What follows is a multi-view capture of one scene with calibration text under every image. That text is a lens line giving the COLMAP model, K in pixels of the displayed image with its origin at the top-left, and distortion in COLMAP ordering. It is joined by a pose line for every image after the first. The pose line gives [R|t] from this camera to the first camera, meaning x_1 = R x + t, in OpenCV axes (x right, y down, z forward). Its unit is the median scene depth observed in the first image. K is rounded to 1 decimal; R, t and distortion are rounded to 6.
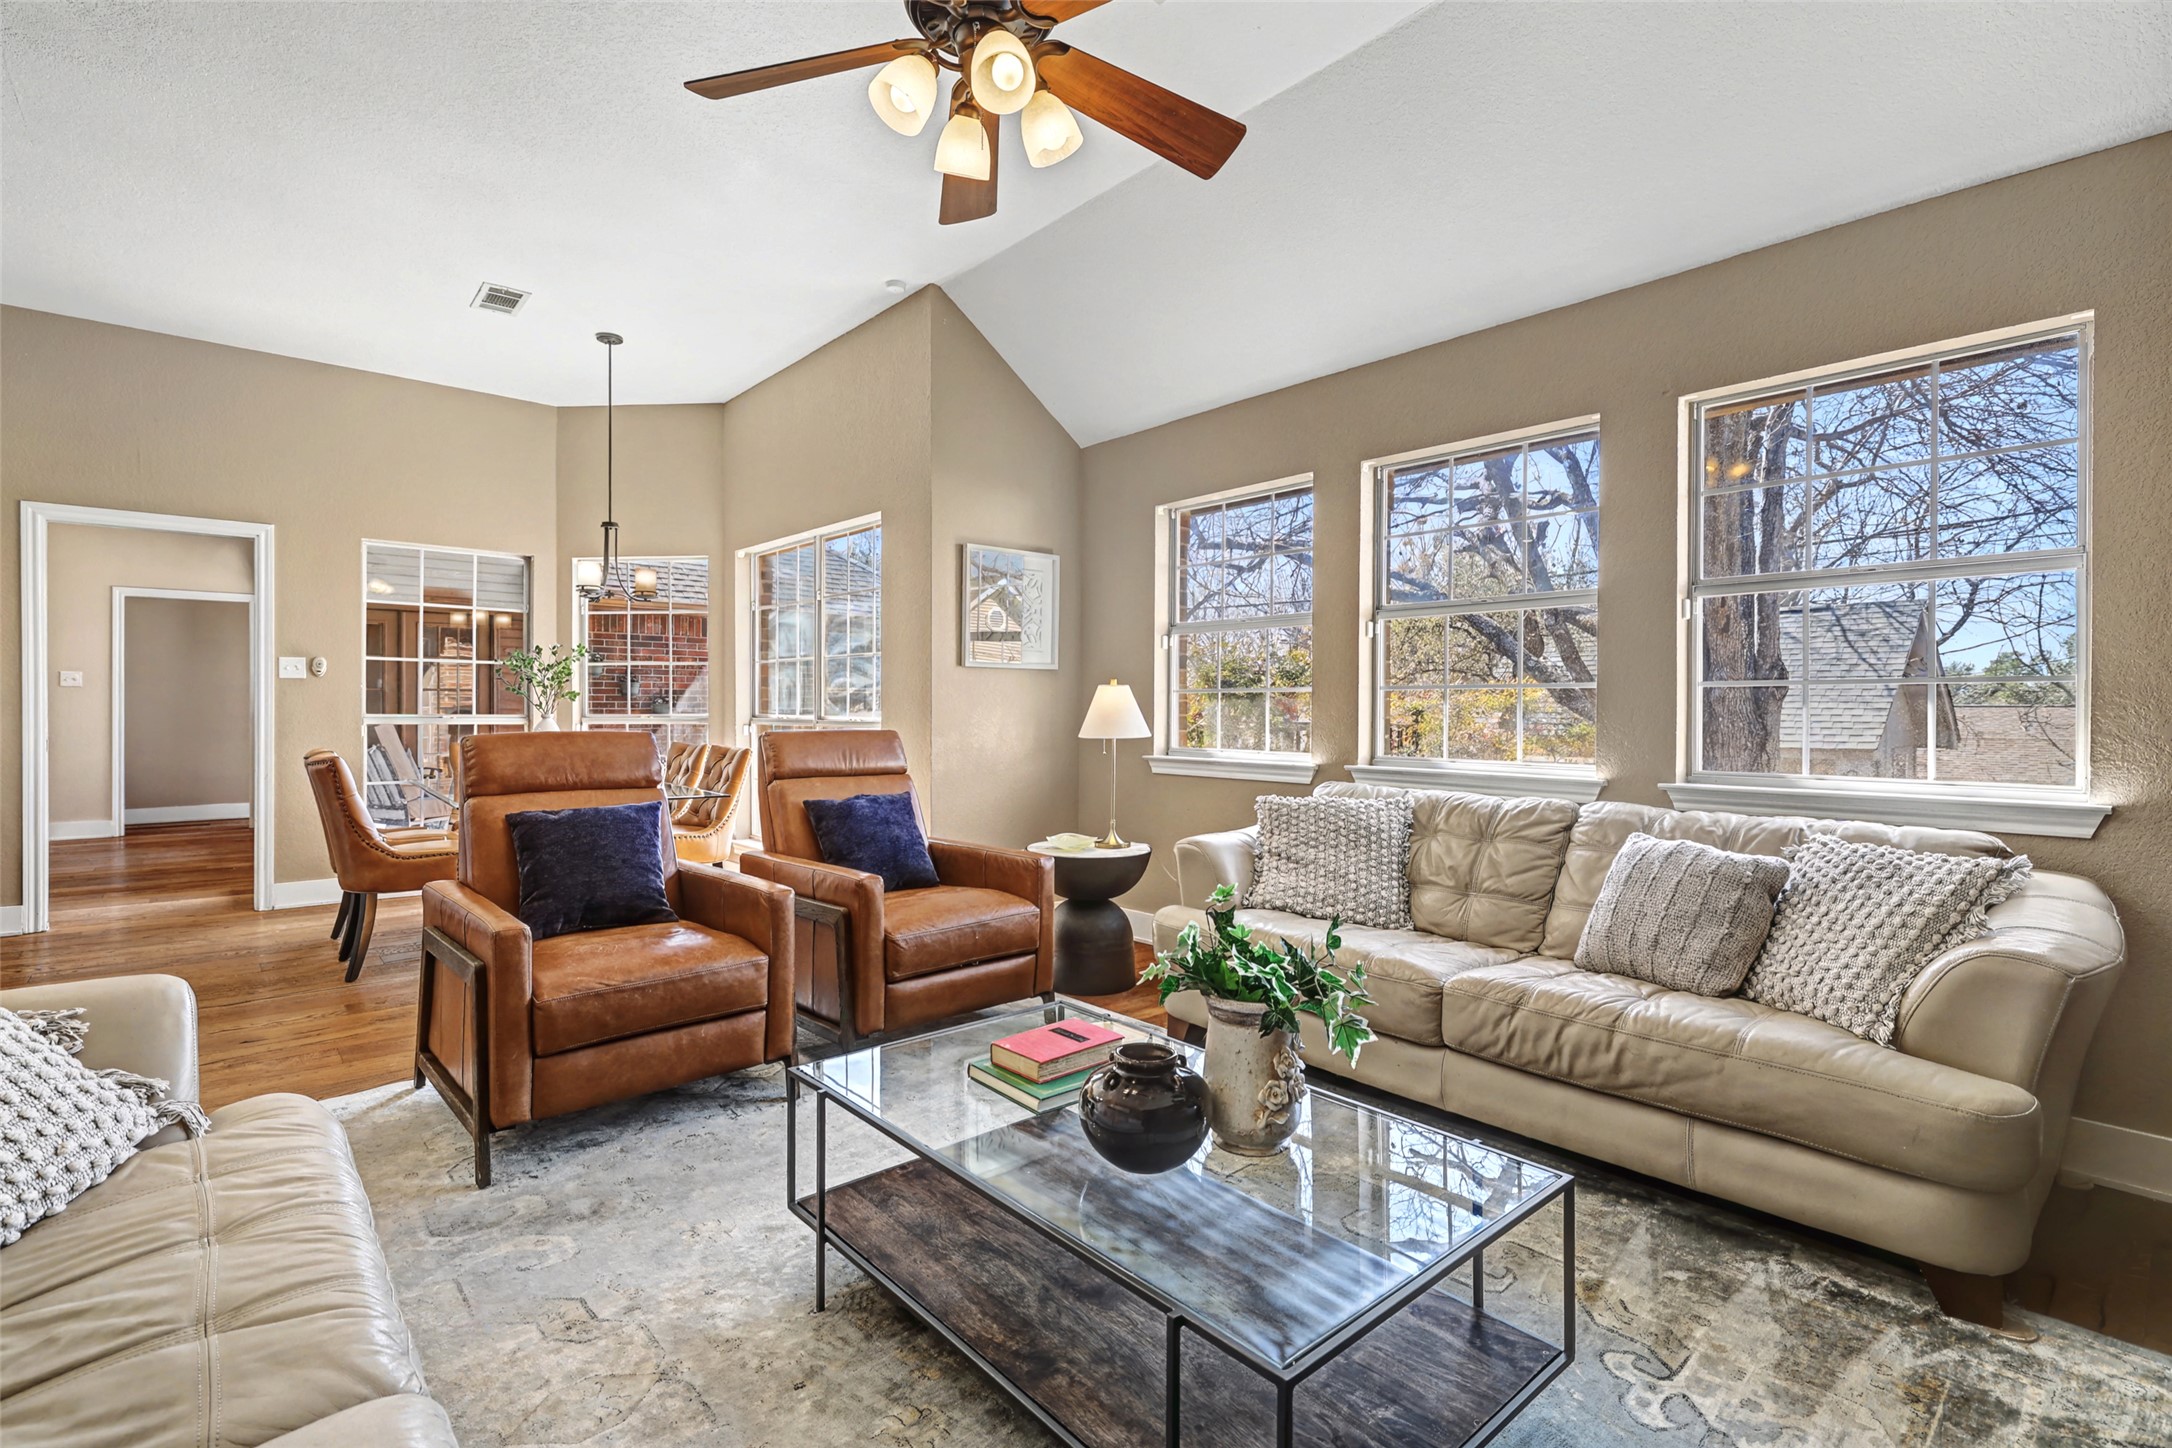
lens RADIAL K [[994.8, 0, 1083.9], [0, 994.8, 712.9], [0, 0, 1]] dist [-0.000070, -0.000491]
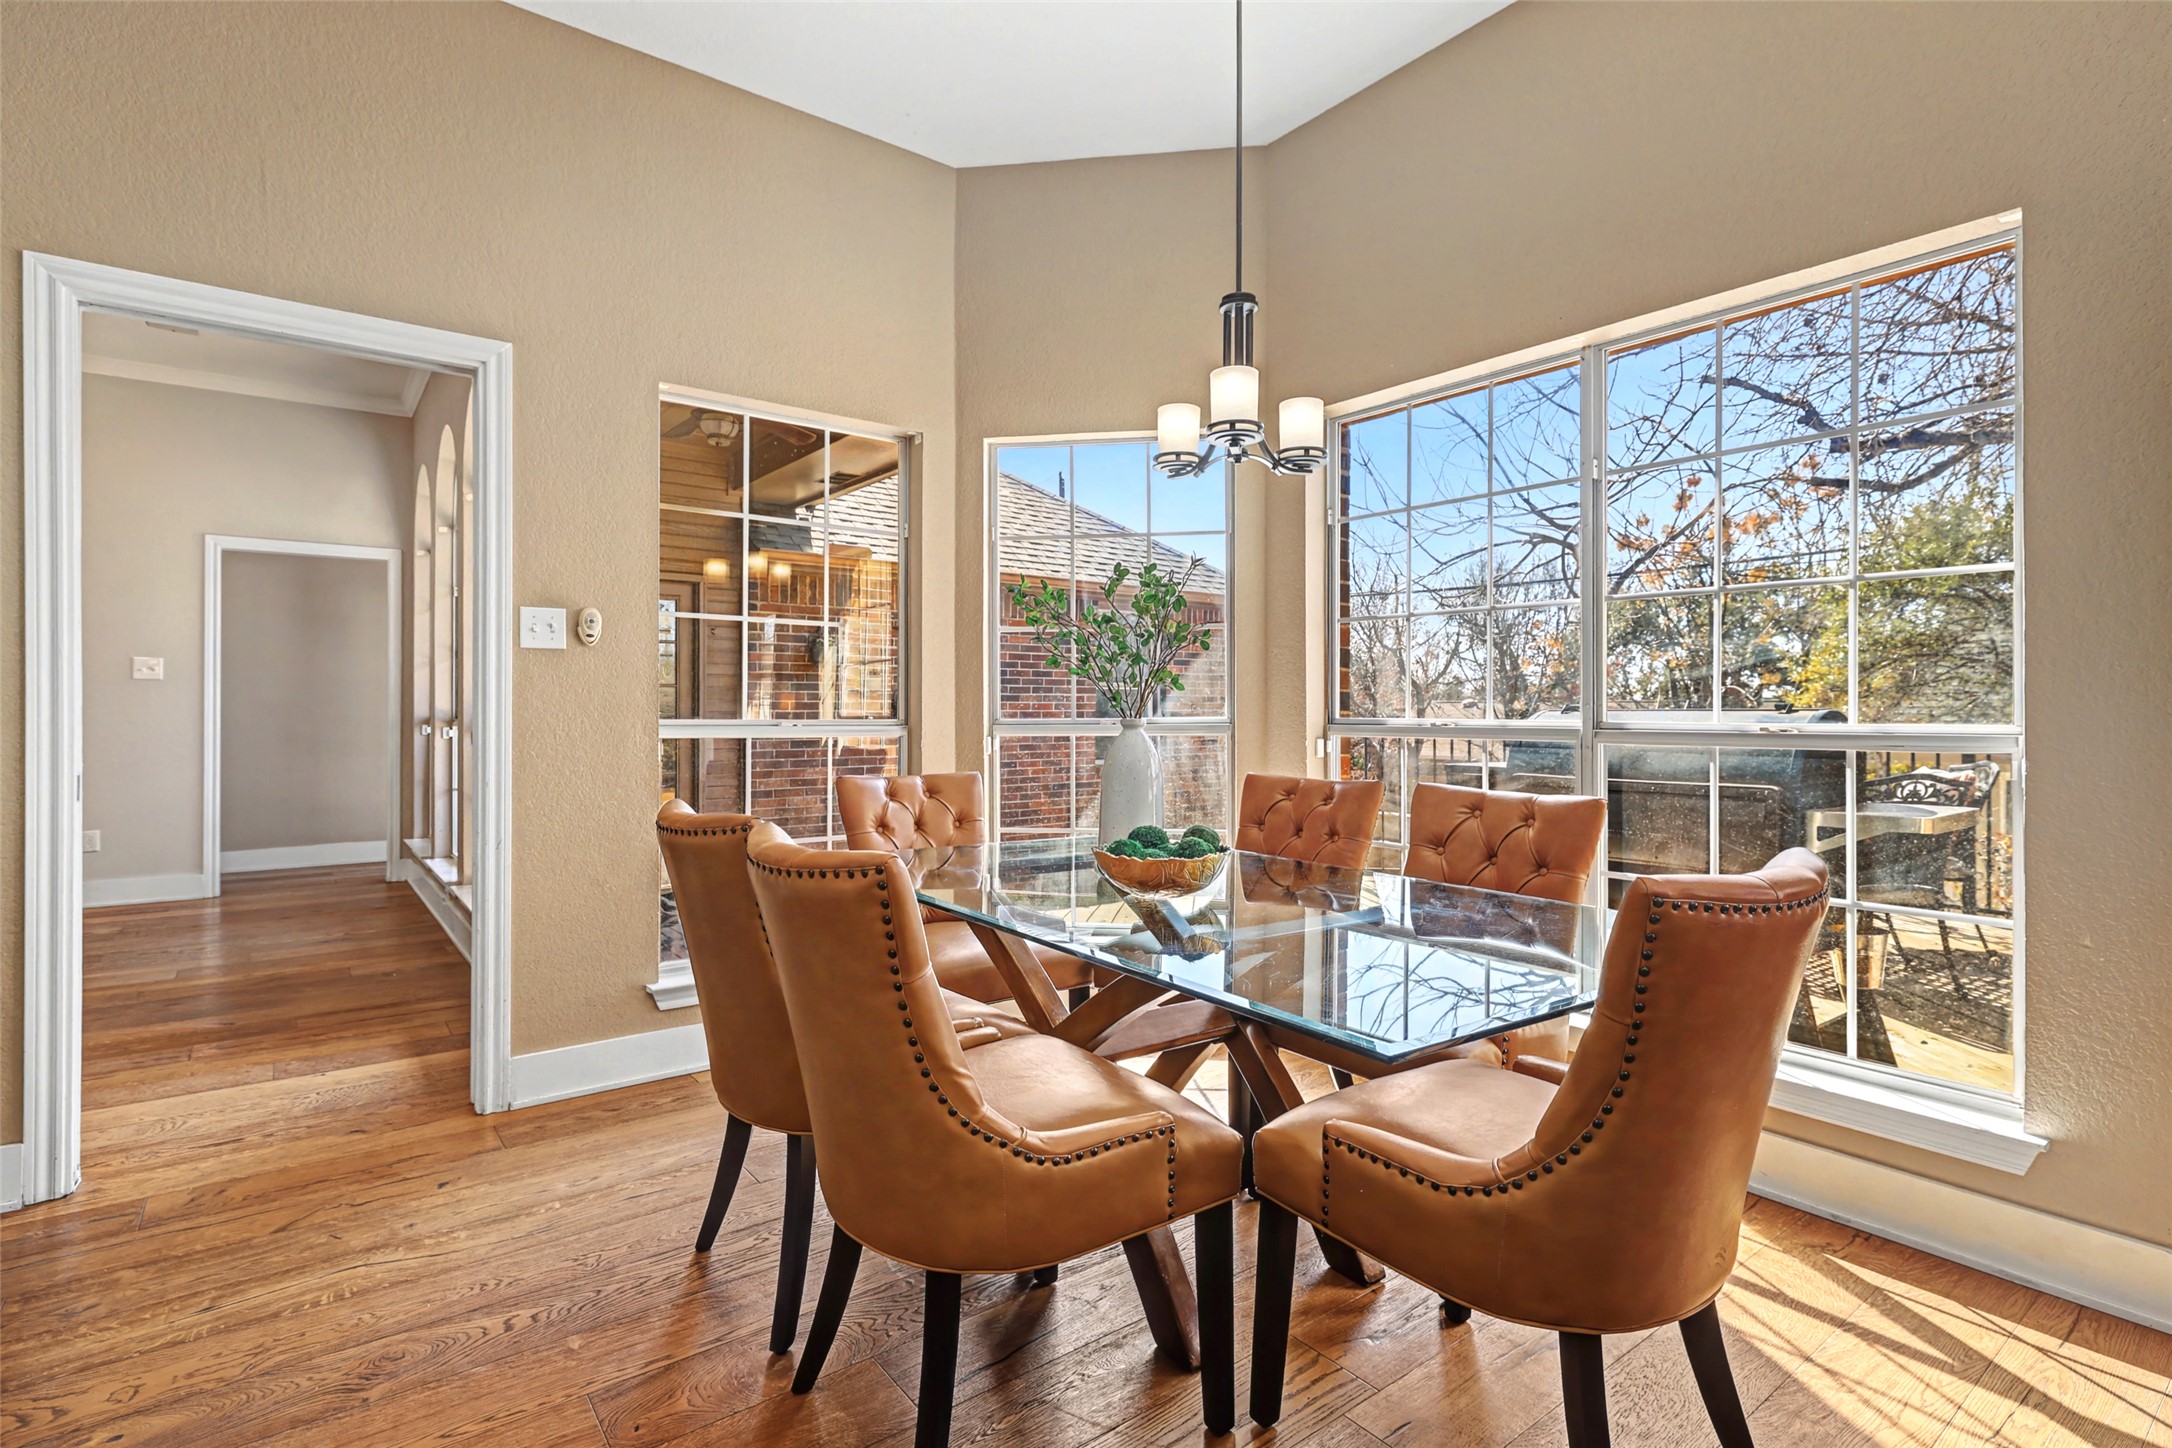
lens RADIAL K [[1033.2, 0, 1075.7], [0, 1033.2, 717.5], [0, 0, 1]] dist [0.000201, -0.000025]
pose [[0.997538, -0.001115, -0.070112, -0.461618], [0.001095, 0.999999, -0.000326, 0.000608], [0.070113, 0.000248, 0.997539, 0.466440]]
